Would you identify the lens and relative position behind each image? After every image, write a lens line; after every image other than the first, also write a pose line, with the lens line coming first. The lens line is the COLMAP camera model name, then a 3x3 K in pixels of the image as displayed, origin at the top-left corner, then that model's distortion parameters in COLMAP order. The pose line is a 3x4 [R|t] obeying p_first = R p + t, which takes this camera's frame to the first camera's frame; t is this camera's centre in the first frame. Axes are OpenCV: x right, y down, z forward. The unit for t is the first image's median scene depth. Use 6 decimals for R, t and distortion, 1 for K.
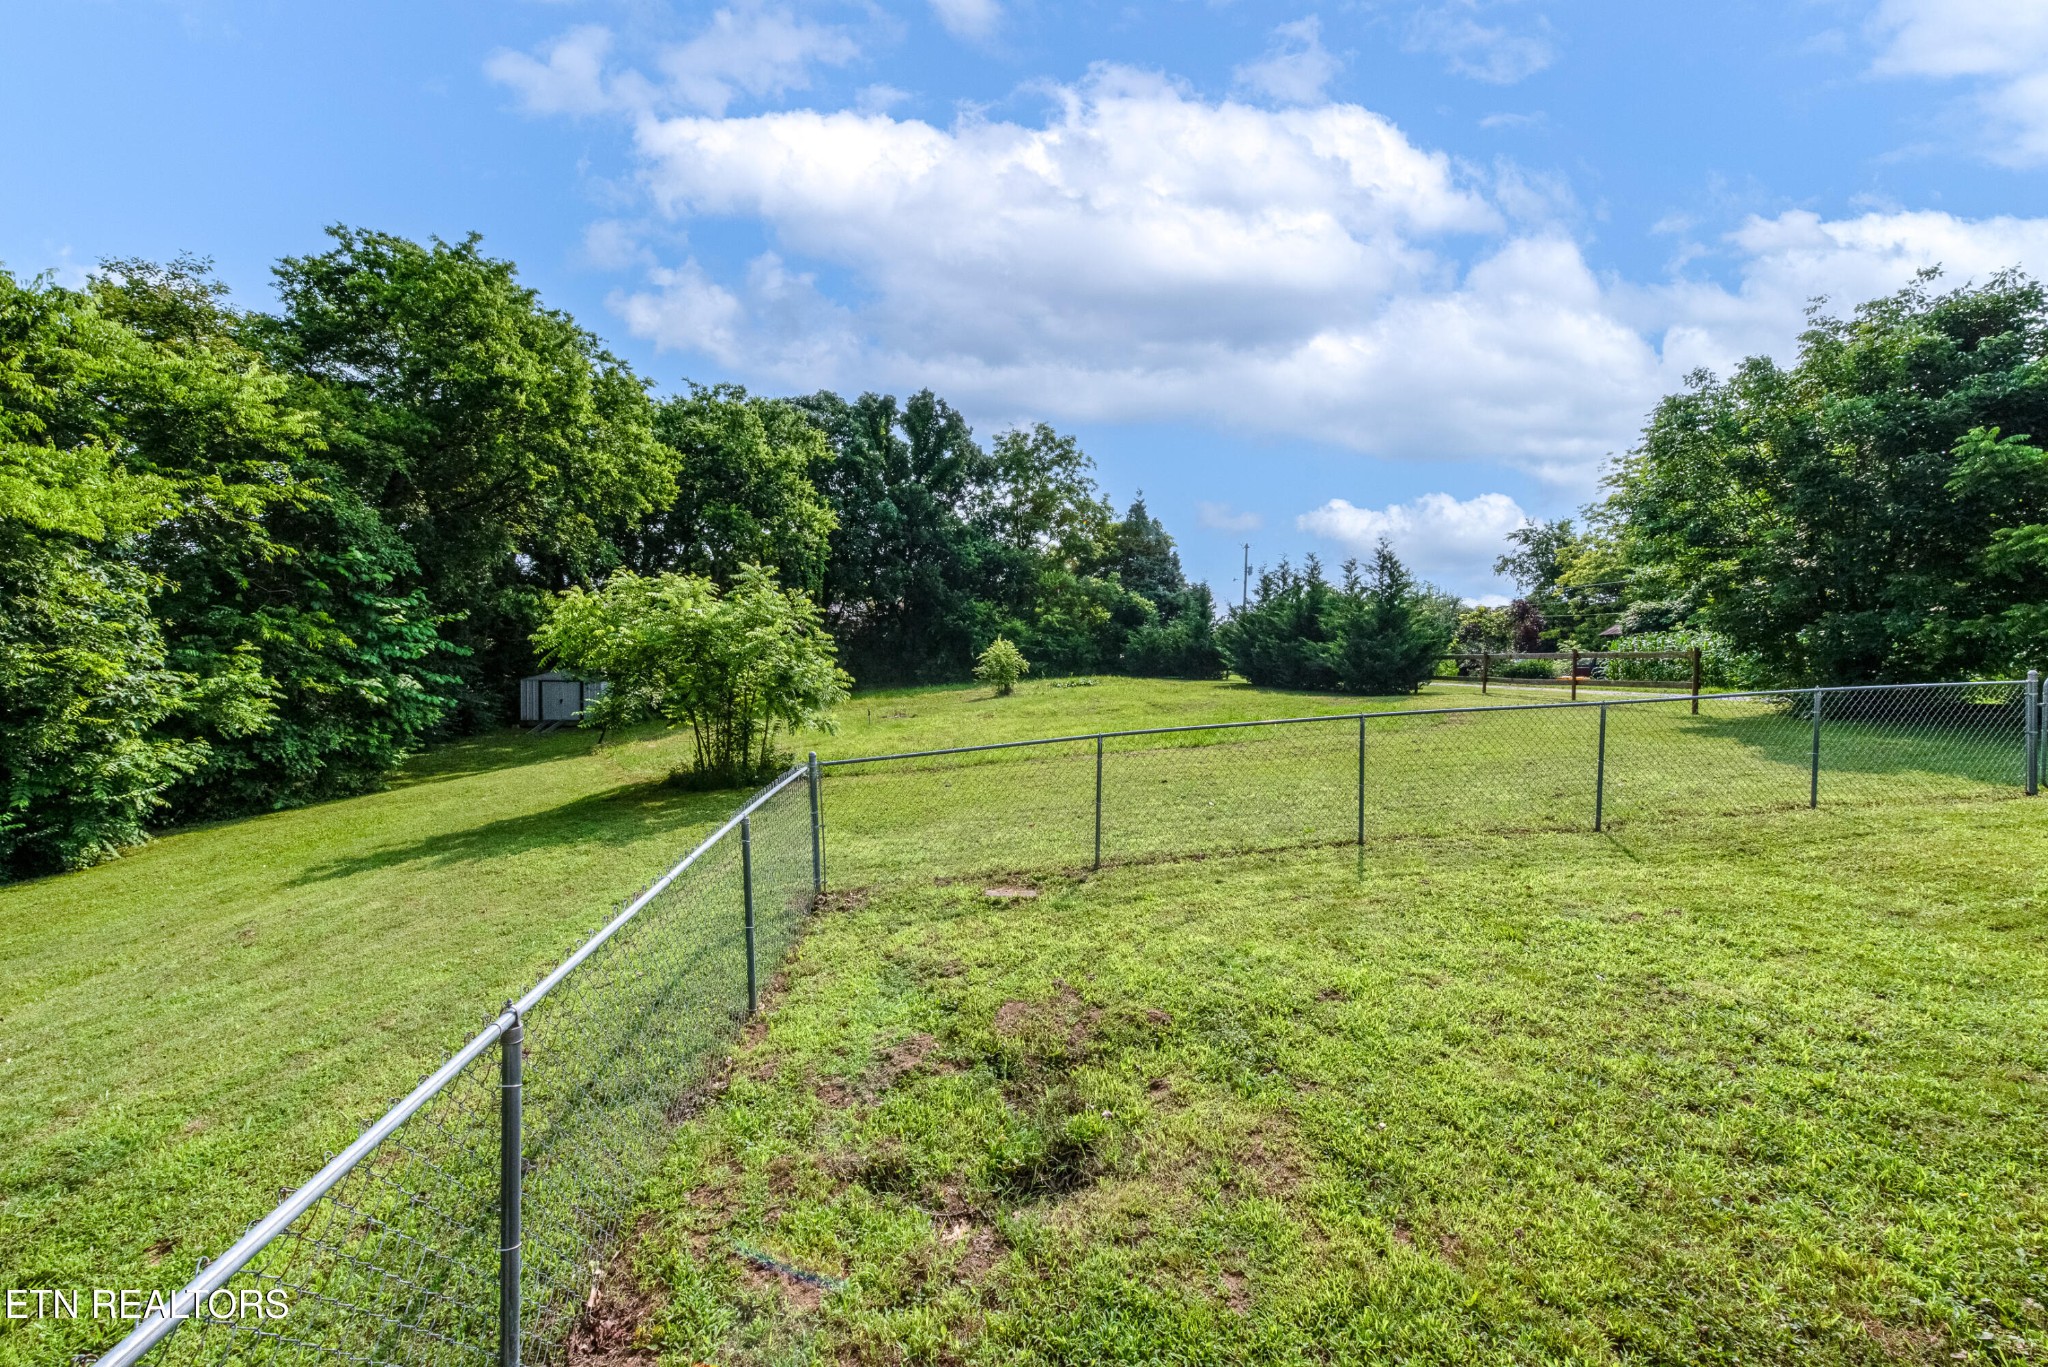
lens RADIAL K [[820.7, 0, 1005.6], [0, 820.7, 677.7], [0, 0, 1]] dist [0.011712, -0.000086]
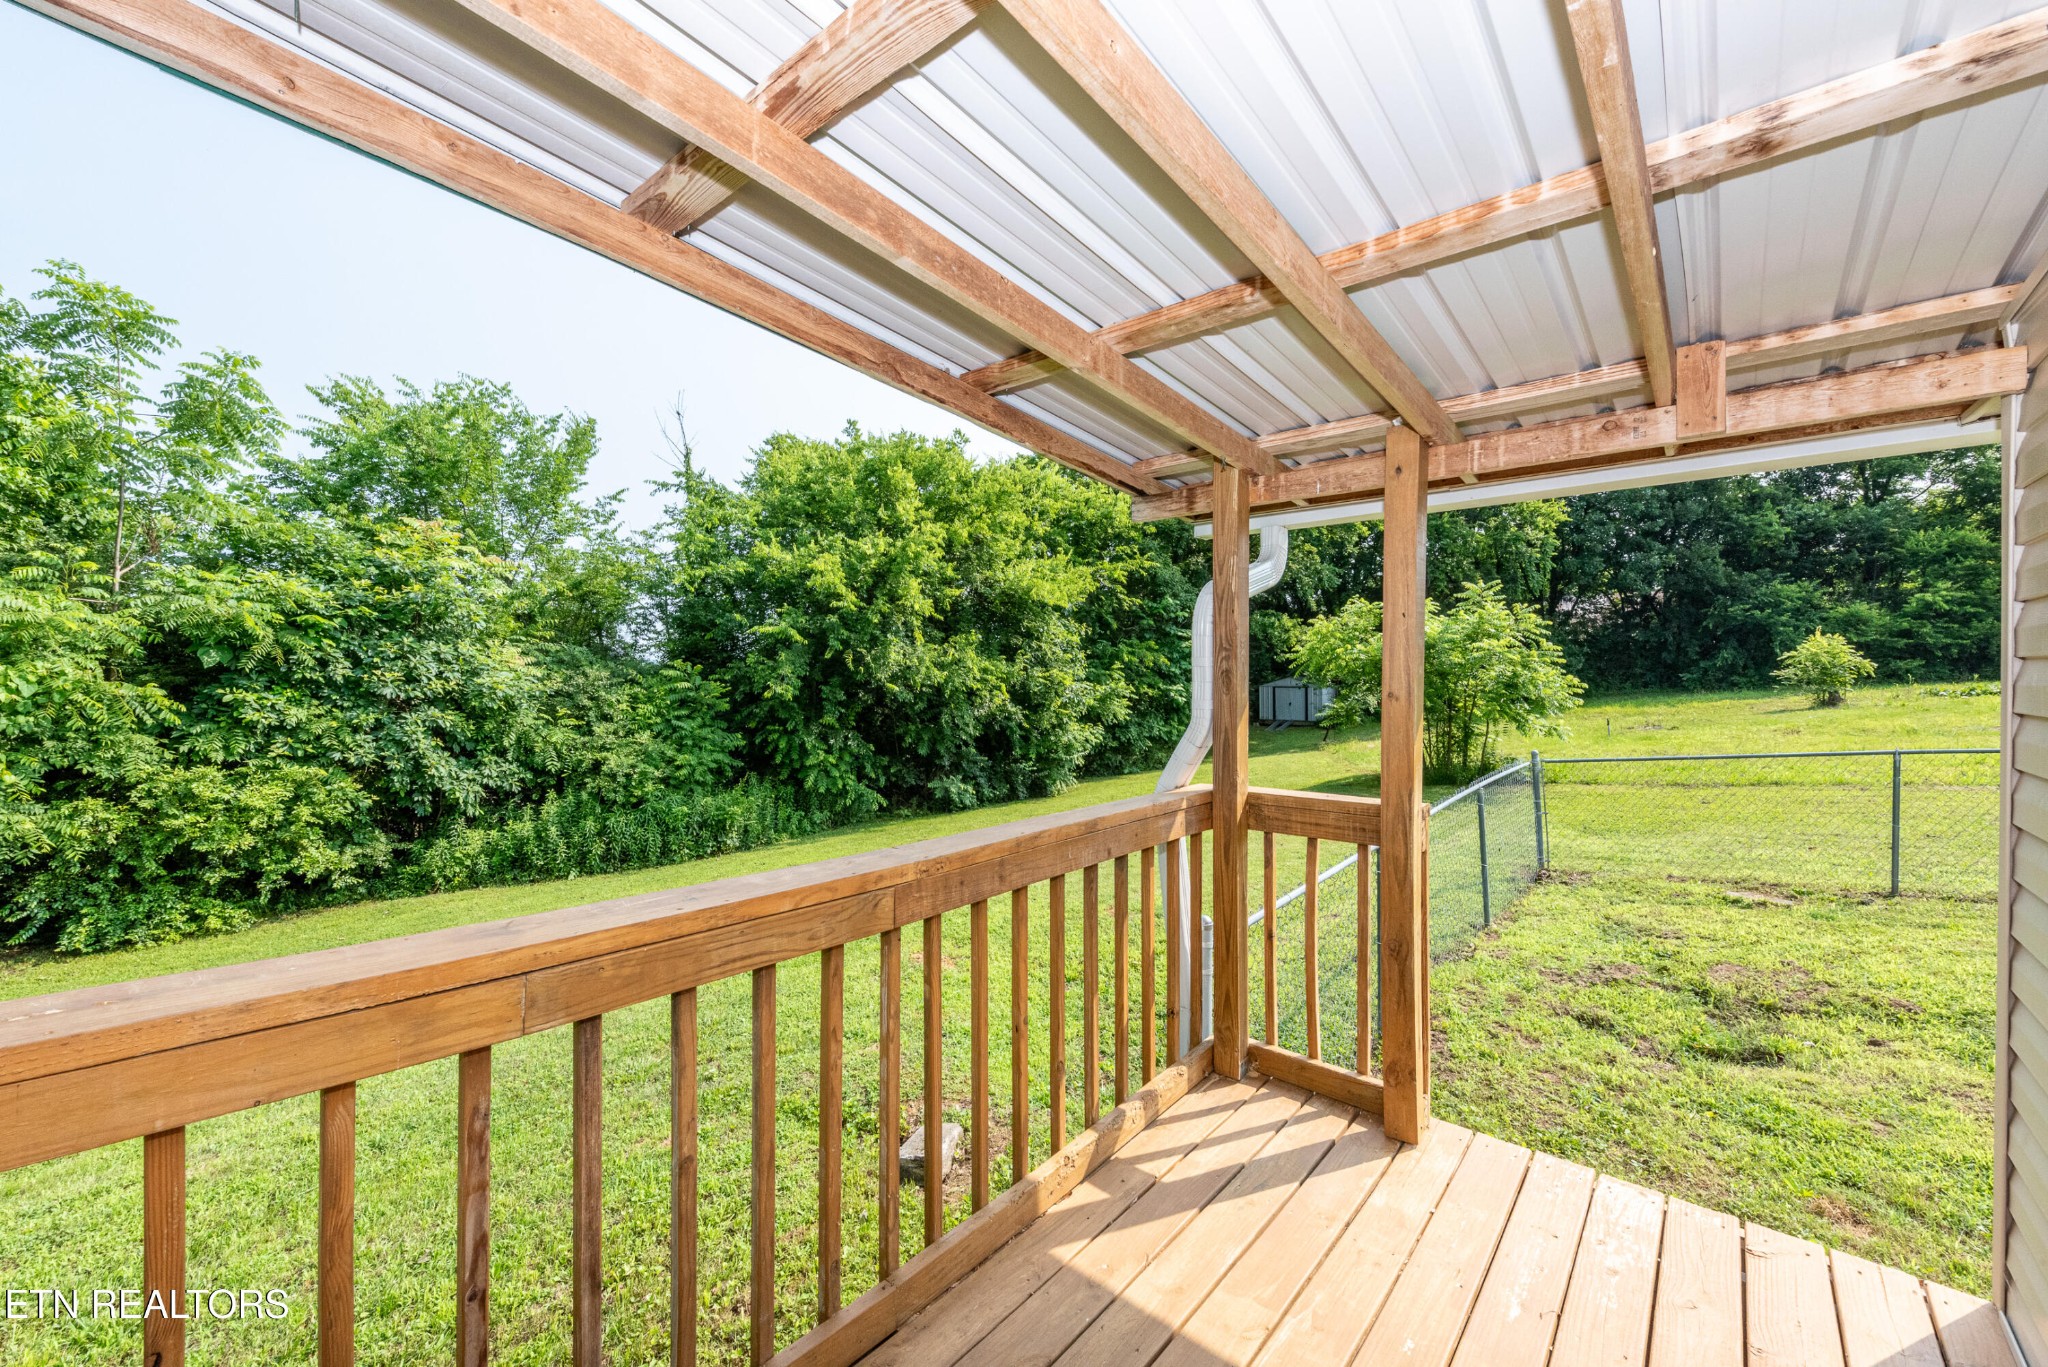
lens RADIAL K [[807.7, 0, 1024.0], [0, 807.7, 673.8], [0, 0, 1]] dist [0.009858, -0.000342]
pose [[0.699573, -0.010460, -0.714485, 0.047479], [0.003075, 0.999928, -0.011629, -0.005768], [0.714555, 0.005938, 0.699554, -0.190797]]
